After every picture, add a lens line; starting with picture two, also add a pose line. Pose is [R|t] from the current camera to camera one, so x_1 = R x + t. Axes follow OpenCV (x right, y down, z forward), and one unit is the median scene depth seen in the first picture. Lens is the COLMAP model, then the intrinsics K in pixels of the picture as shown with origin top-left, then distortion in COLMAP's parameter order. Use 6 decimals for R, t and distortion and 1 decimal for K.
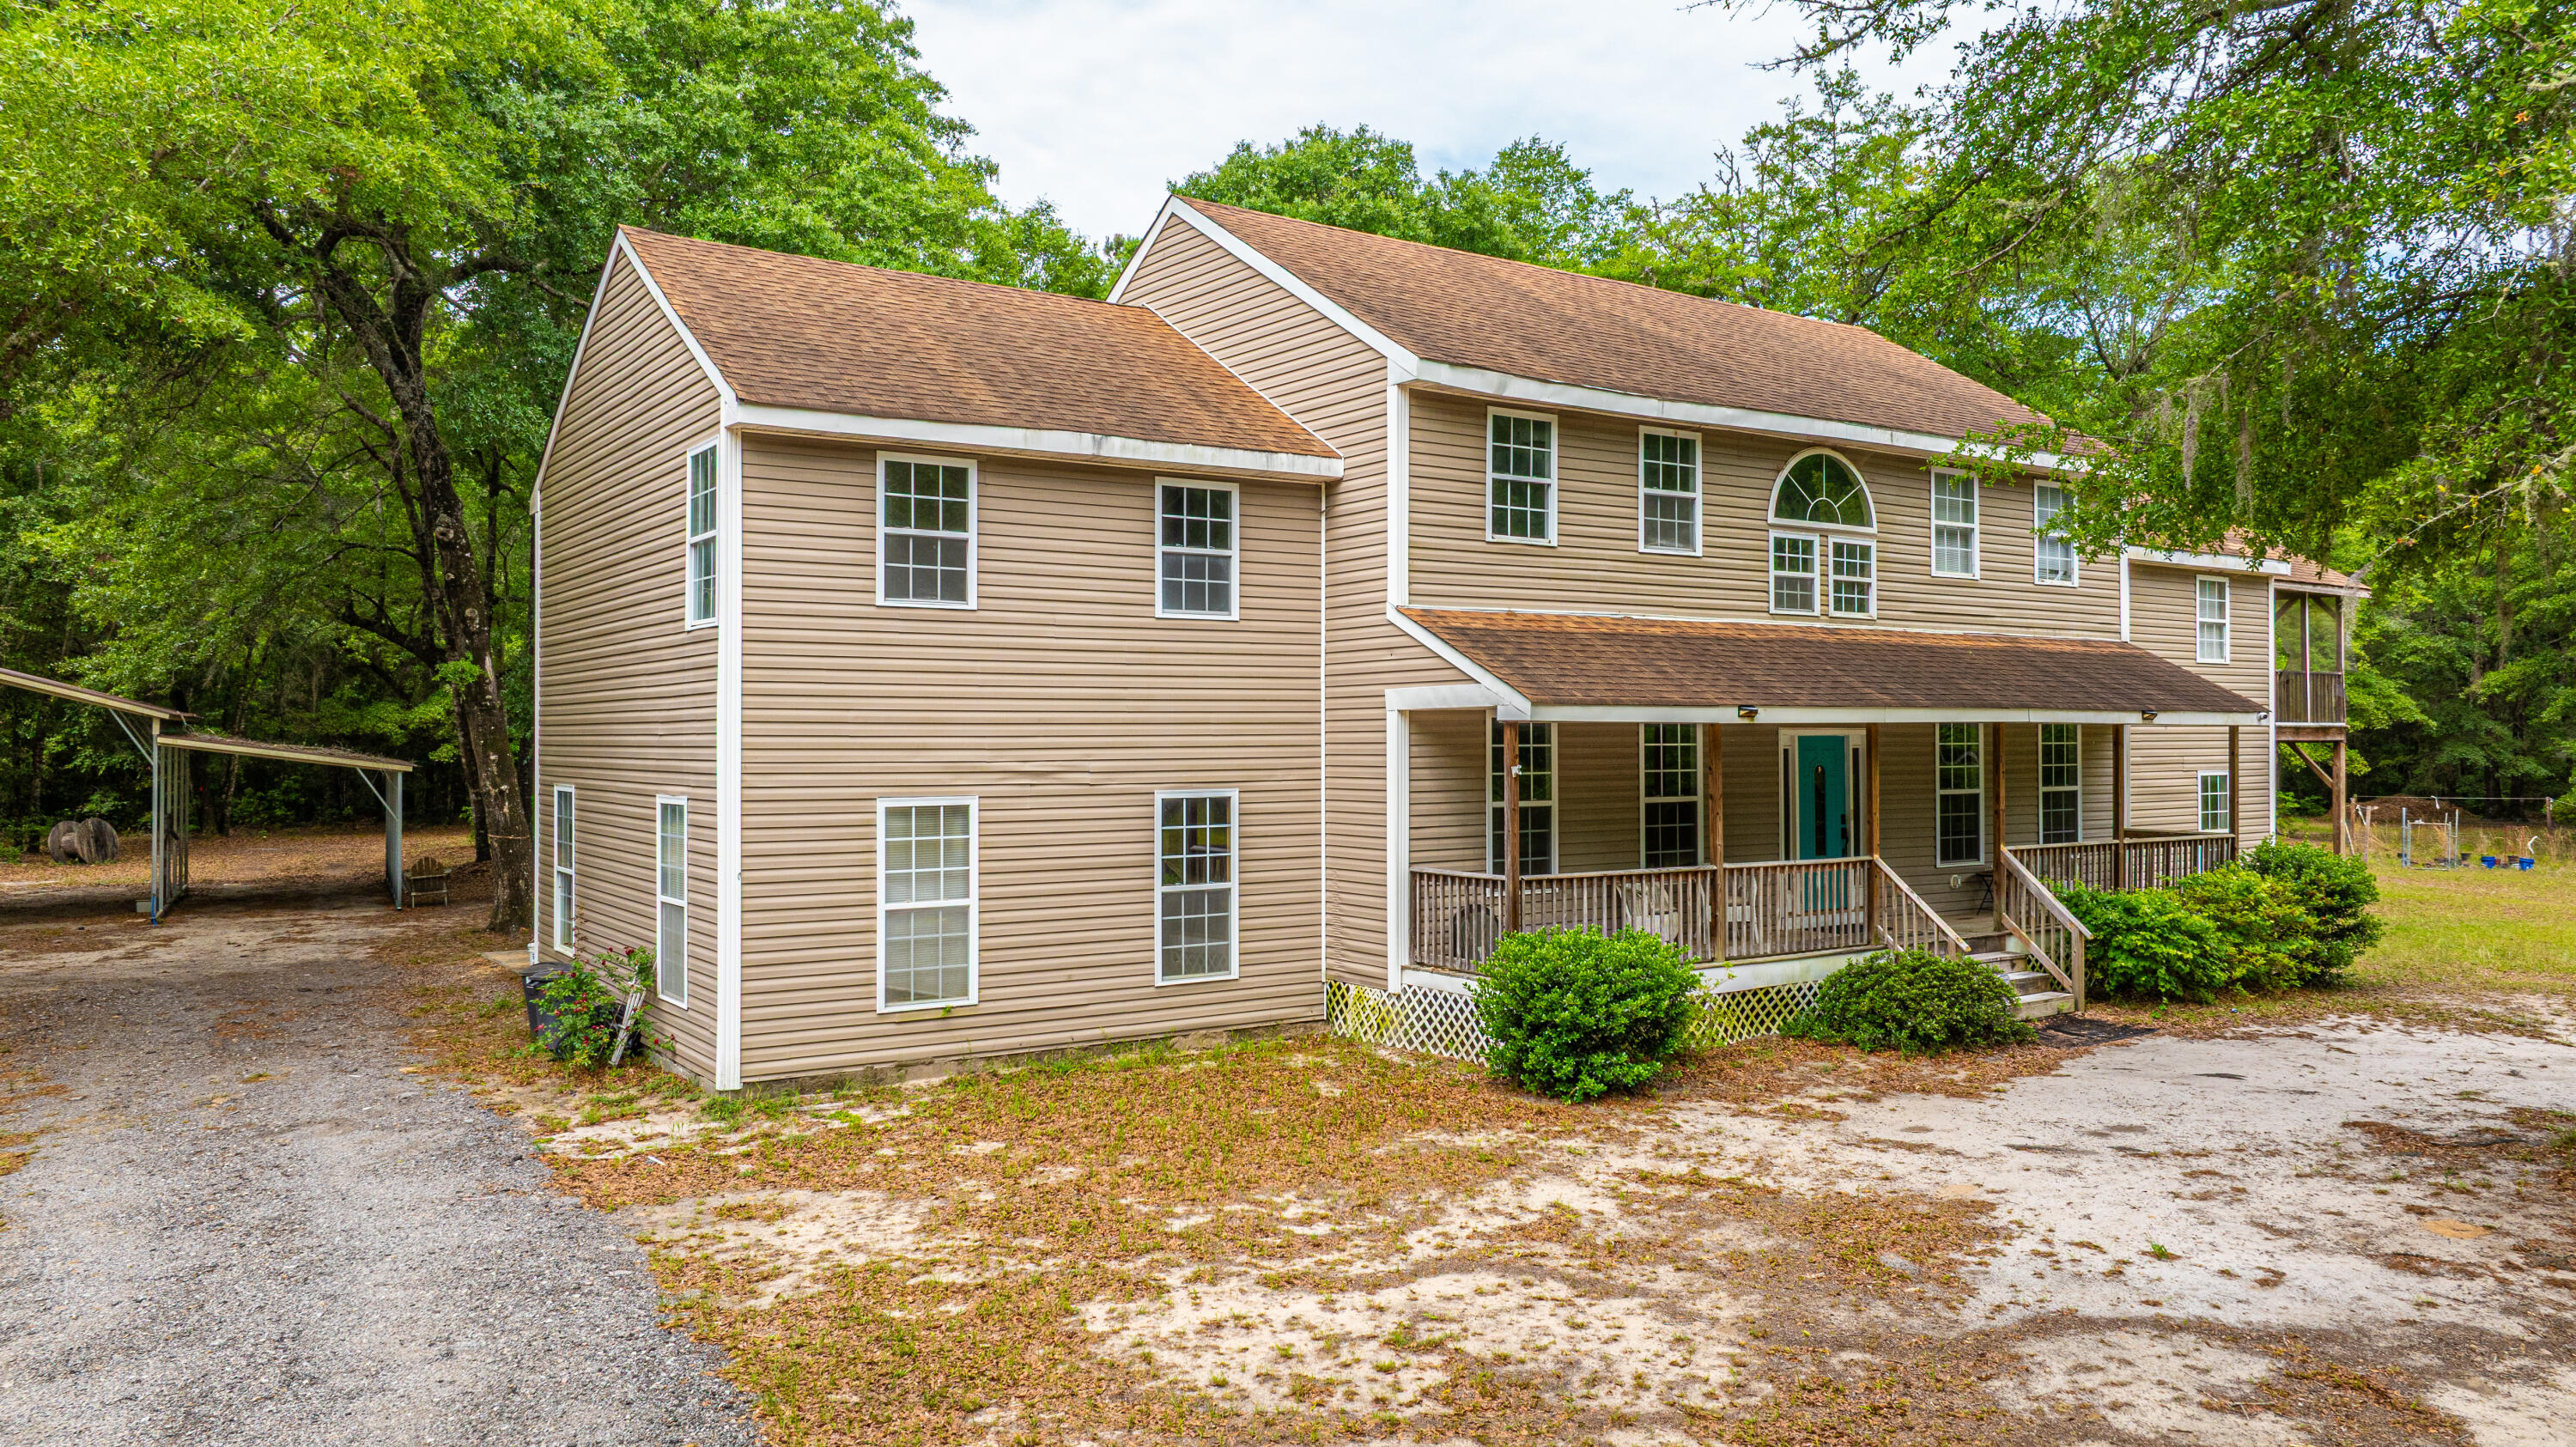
lens RADIAL K [[1824.8, 0, 1296.1], [0, 1824.8, 716.4], [0, 0, 1]] dist [-0.048960, 0.061905]
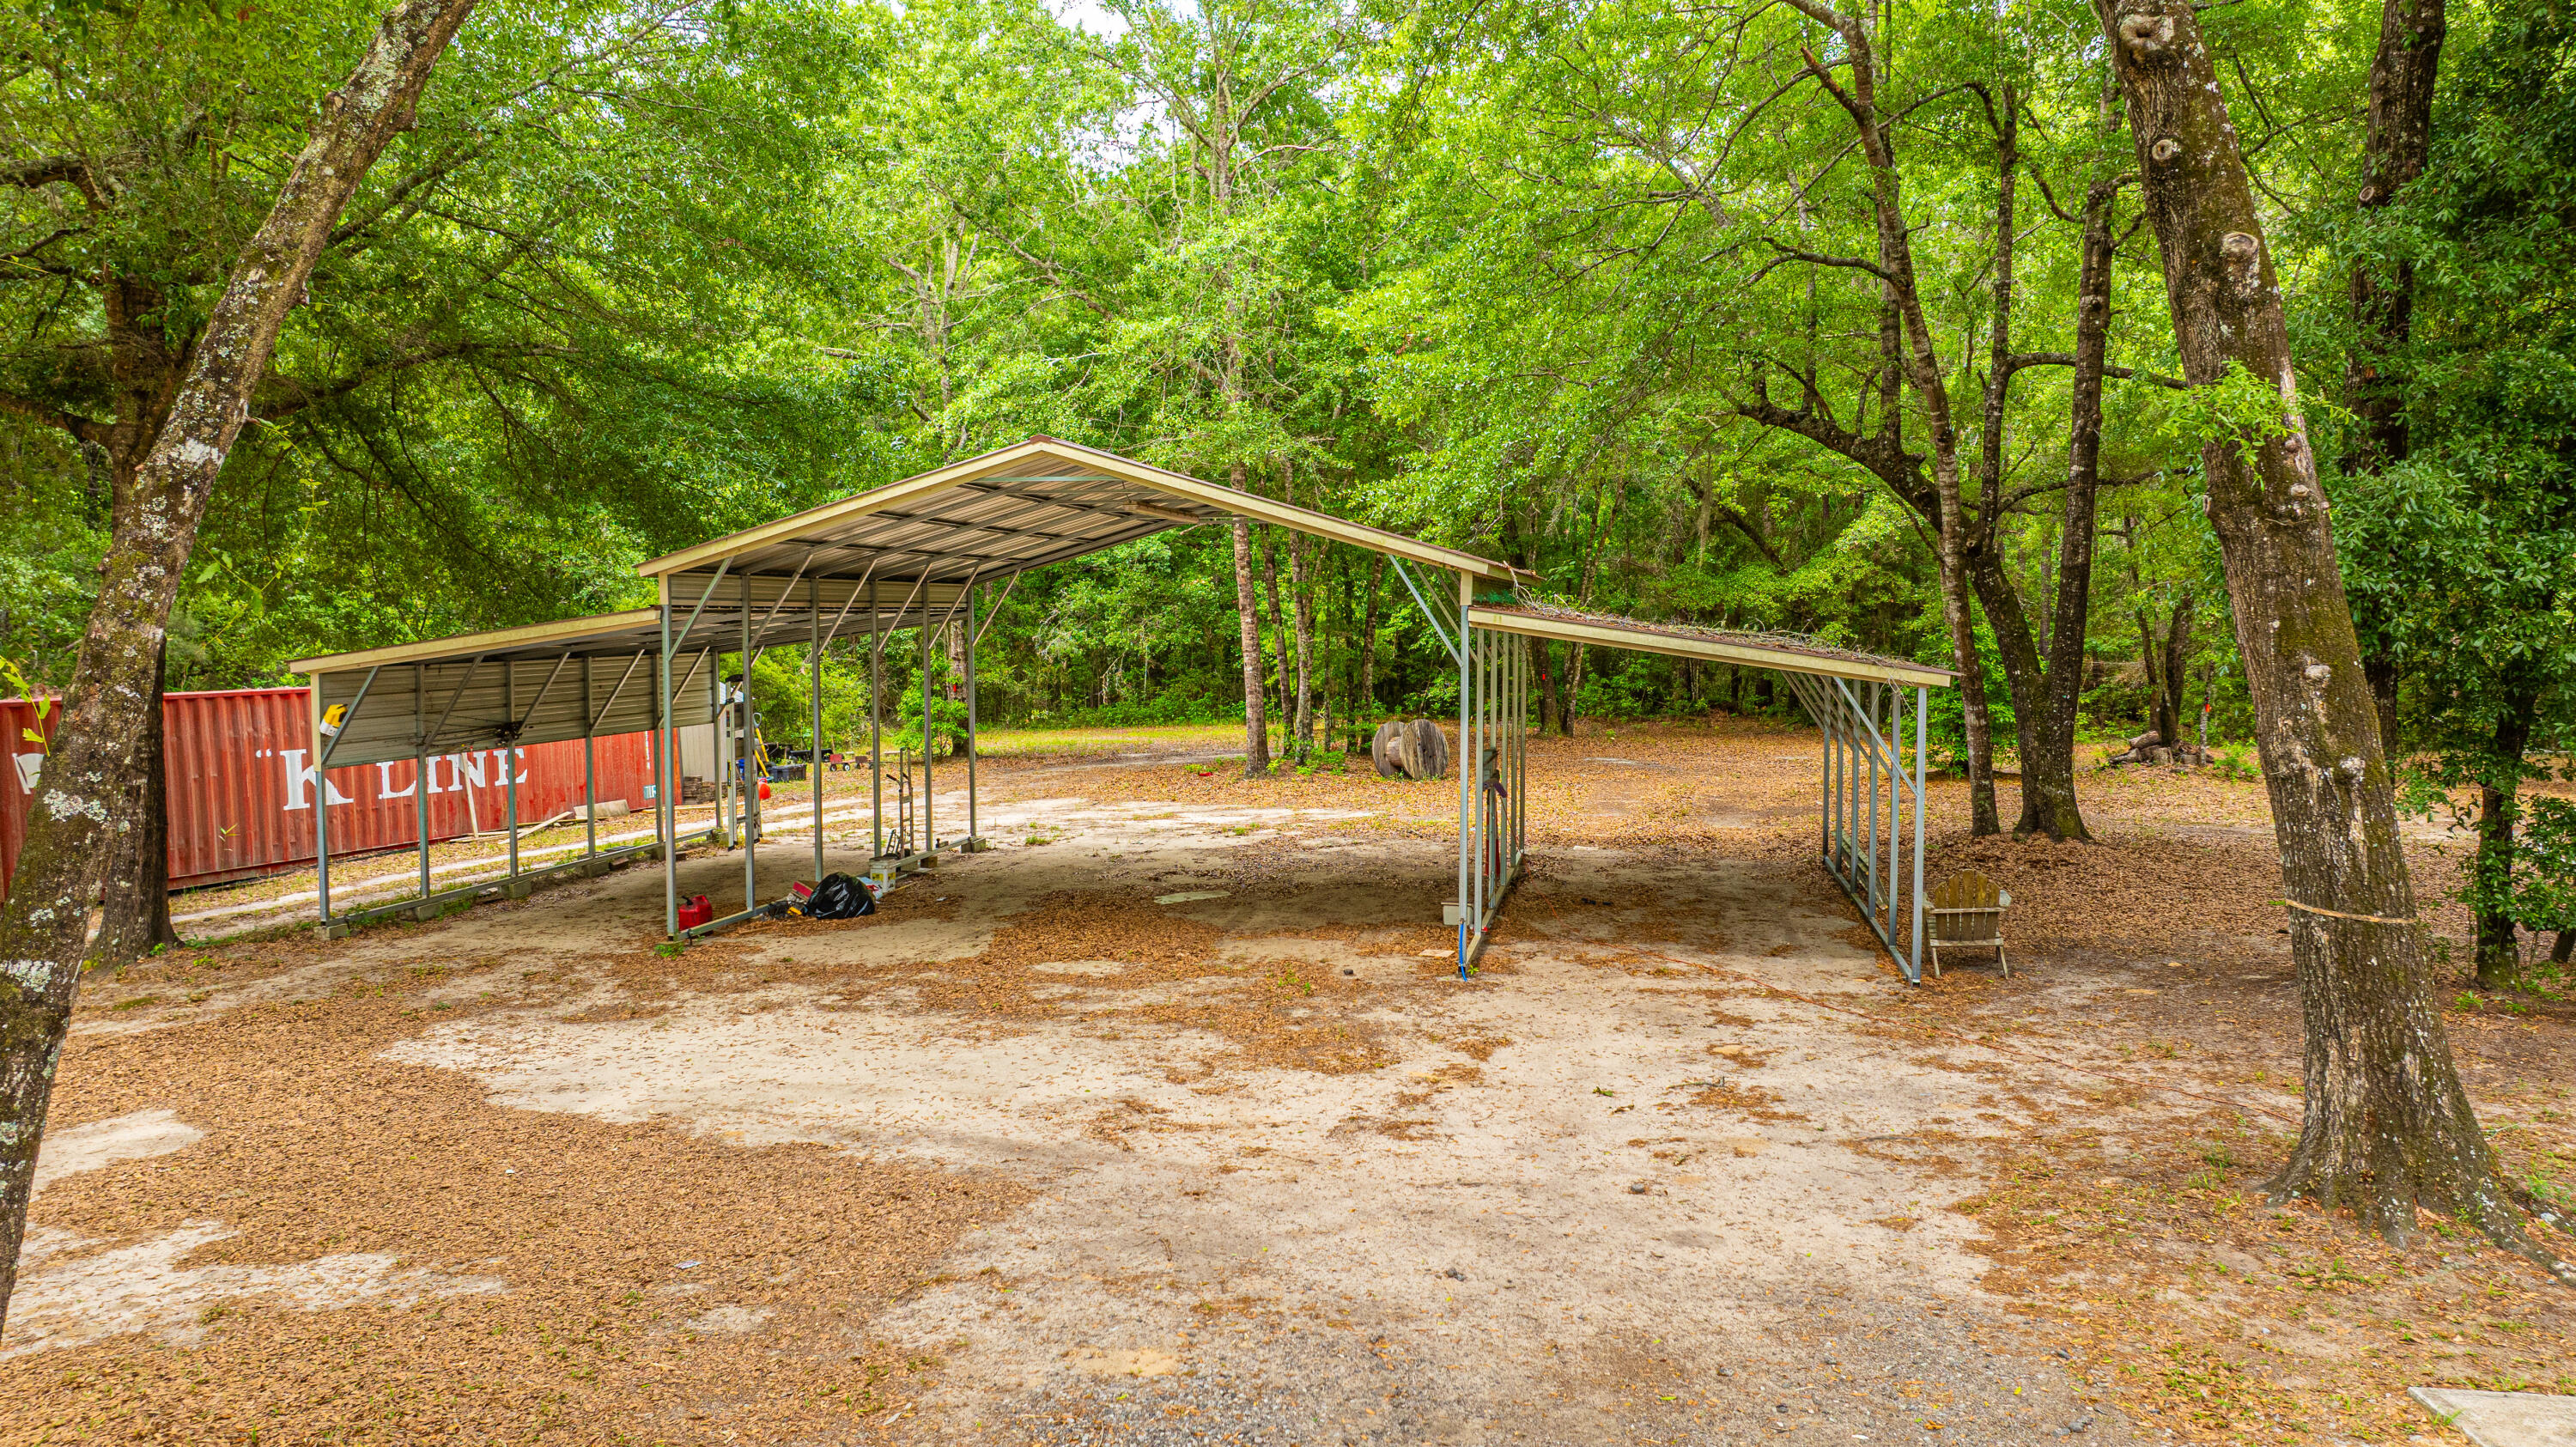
lens RADIAL K [[1818.4, 0, 1288.0], [0, 1818.4, 723.5], [0, 0, 1]] dist [-0.019006, -0.003283]
pose [[0.774844, 0.038039, -0.631007, -0.302662], [0.007471, 0.997567, 0.069310, 0.006396], [0.632108, -0.058419, 0.772675, 0.499686]]
